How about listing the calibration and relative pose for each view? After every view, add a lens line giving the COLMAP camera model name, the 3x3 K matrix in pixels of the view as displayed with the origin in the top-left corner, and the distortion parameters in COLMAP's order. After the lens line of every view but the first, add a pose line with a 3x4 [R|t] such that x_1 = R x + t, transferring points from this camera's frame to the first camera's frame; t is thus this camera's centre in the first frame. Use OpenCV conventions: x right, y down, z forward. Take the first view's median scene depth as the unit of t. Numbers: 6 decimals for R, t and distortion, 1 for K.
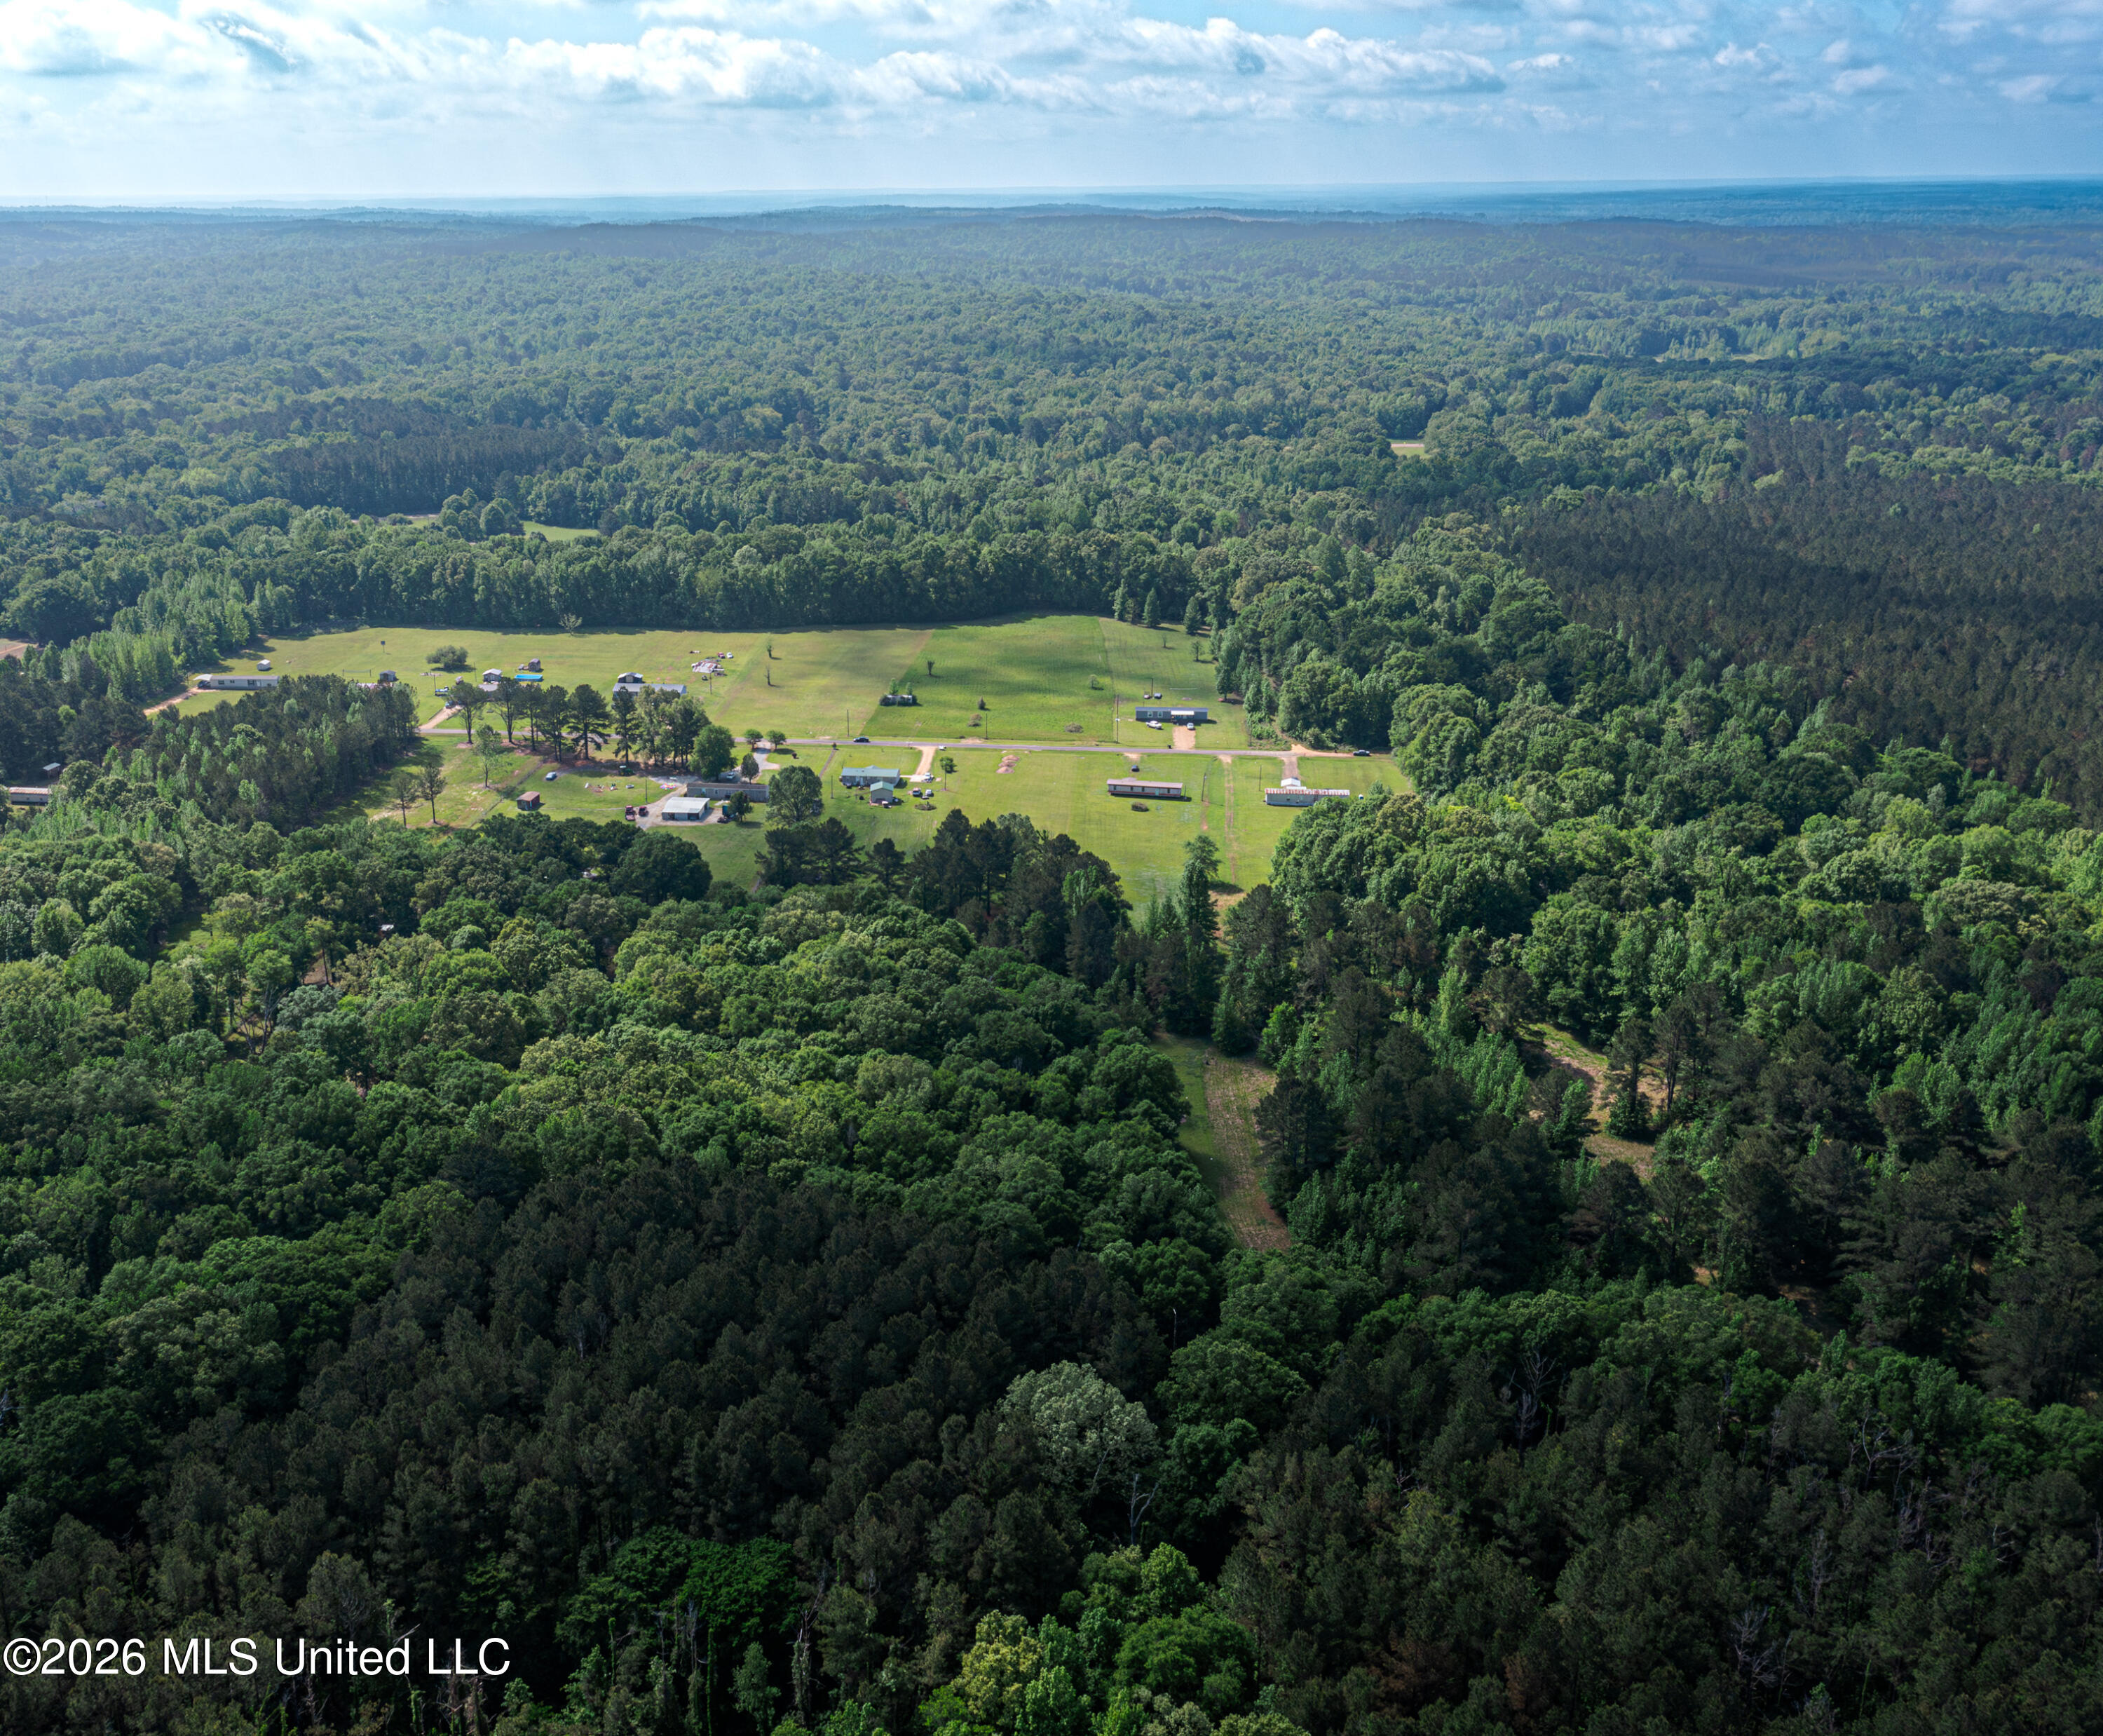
lens RADIAL K [[2201.6, 0, 881.9], [0, 2201.6, 898.2], [0, 0, 1]] dist [-0.001445, 0.047107]
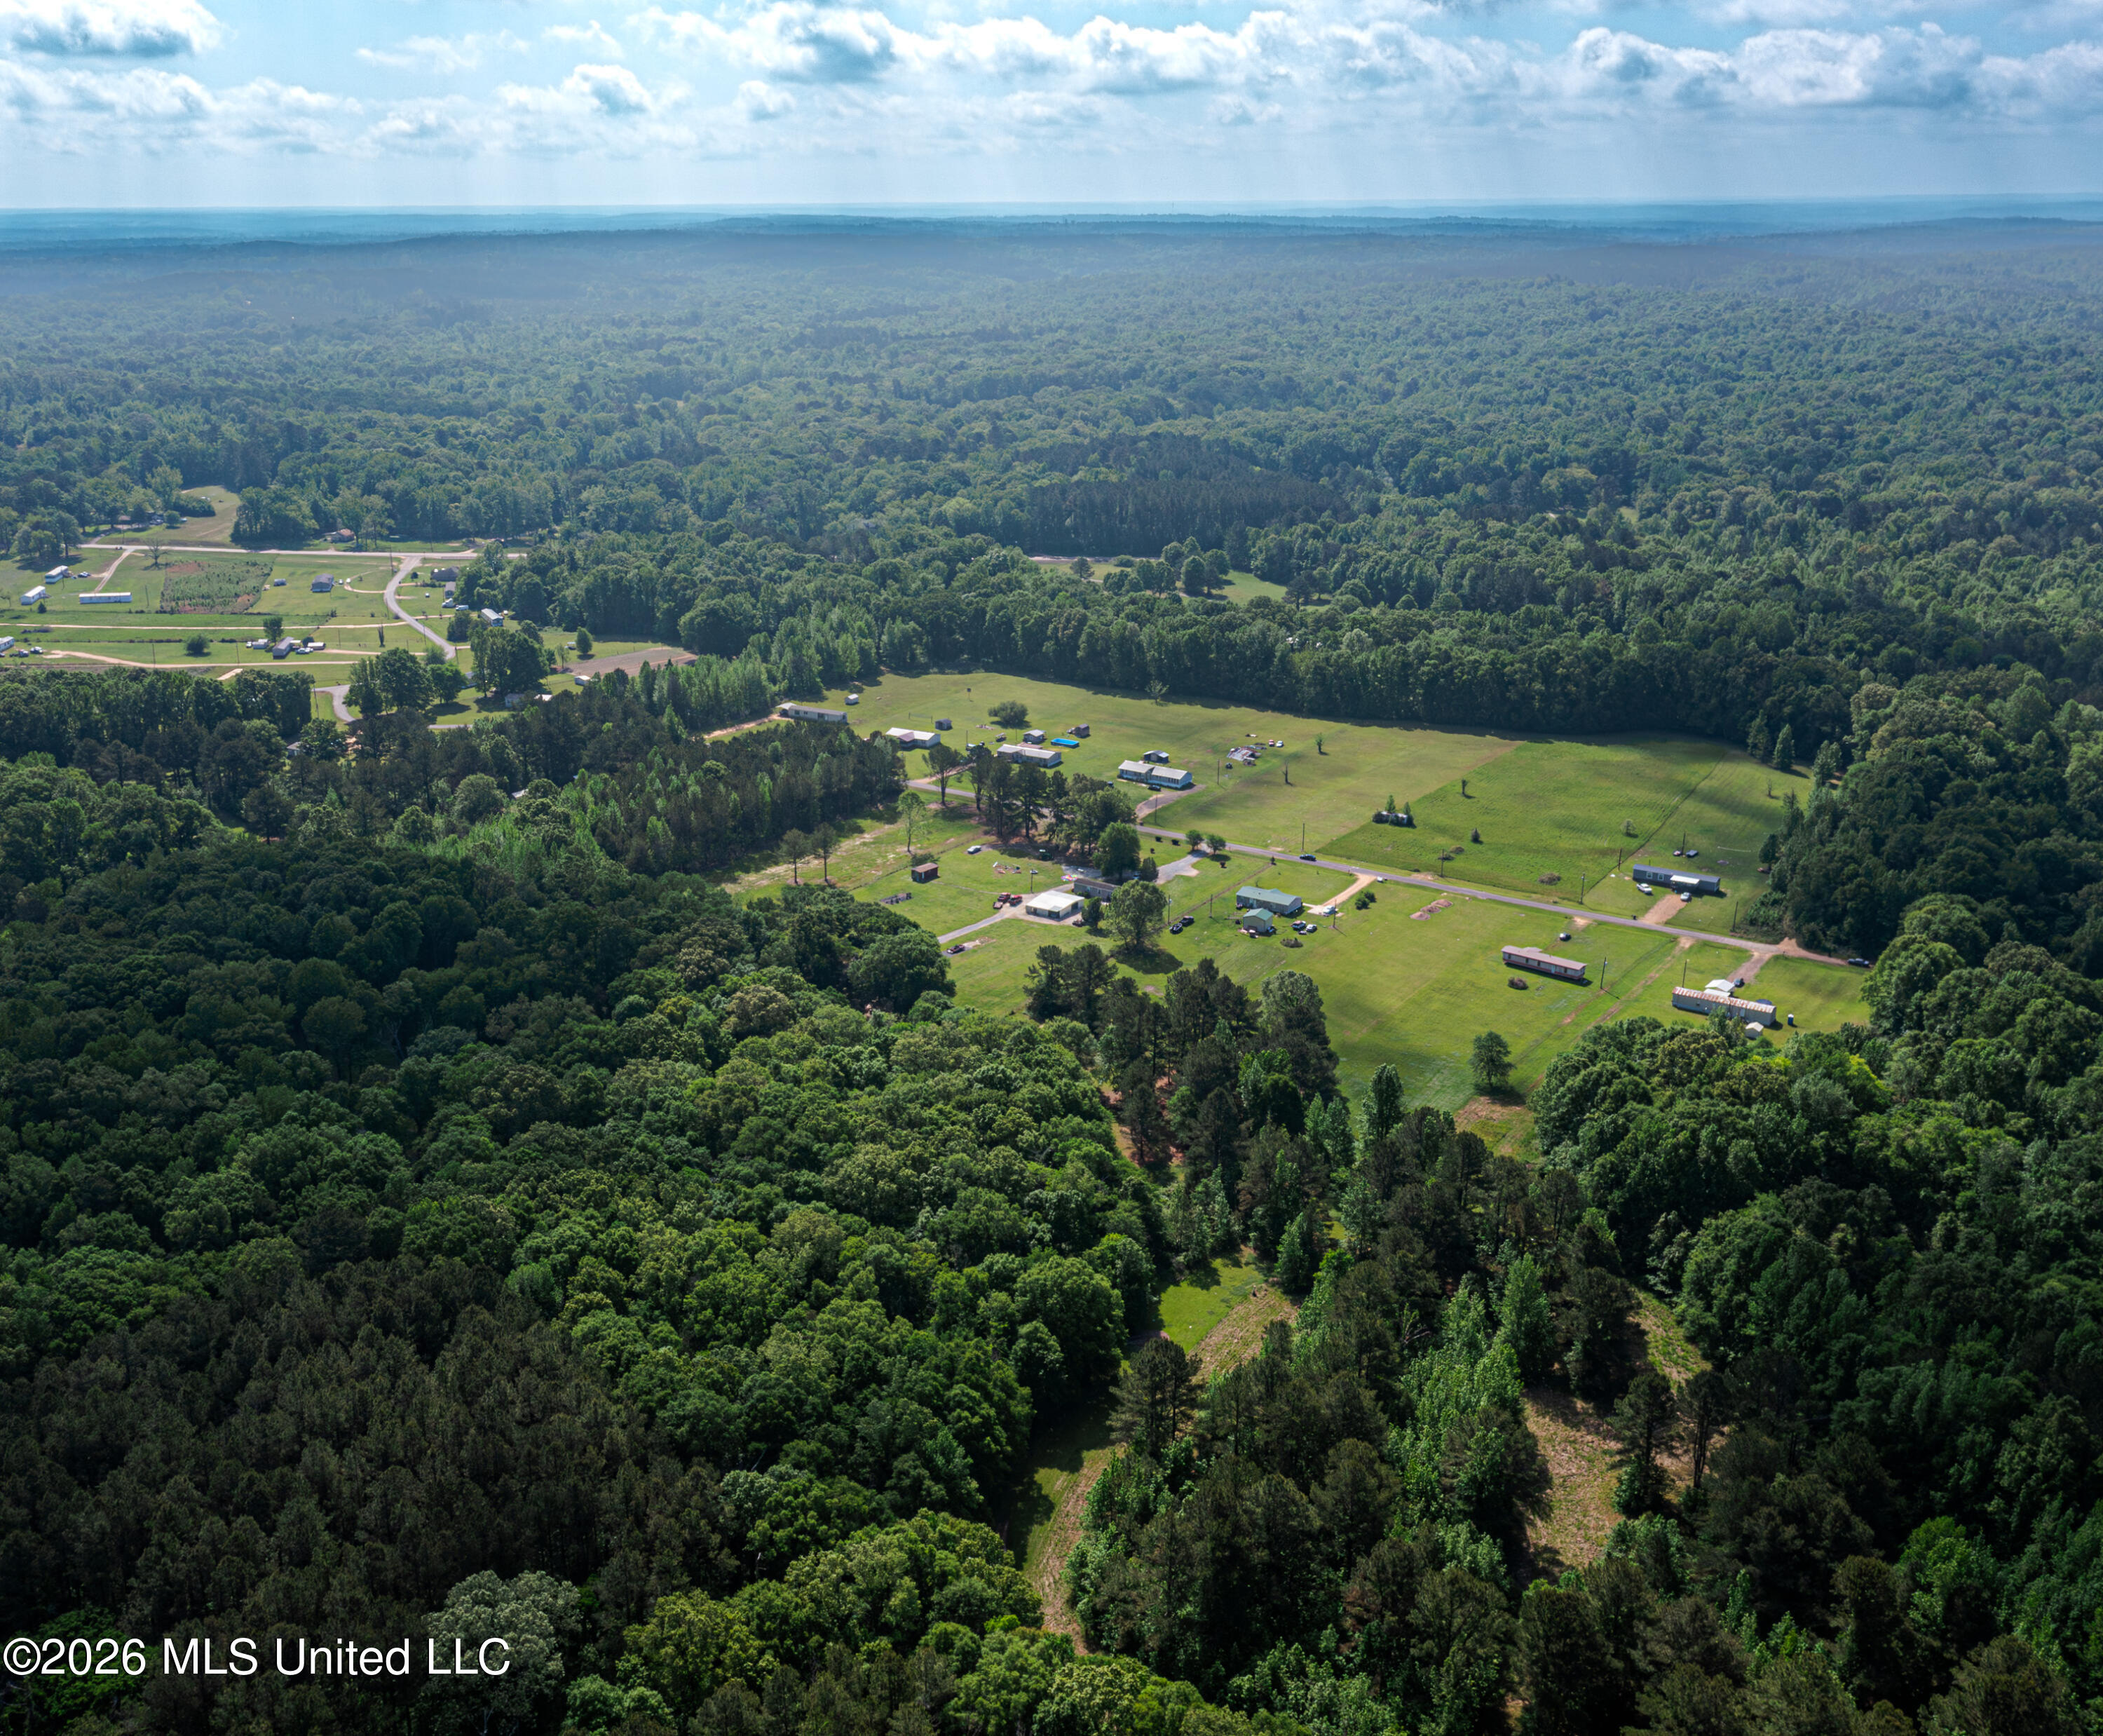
lens RADIAL K [[2201.6, 0, 881.9], [0, 2201.6, 898.2], [0, 0, 1]] dist [-0.001445, 0.047107]
pose [[0.873547, 0.153912, -0.461765, 0.232799], [-0.153617, 0.987380, 0.038500, -0.054993], [0.461863, 0.037304, 0.886166, 0.078116]]
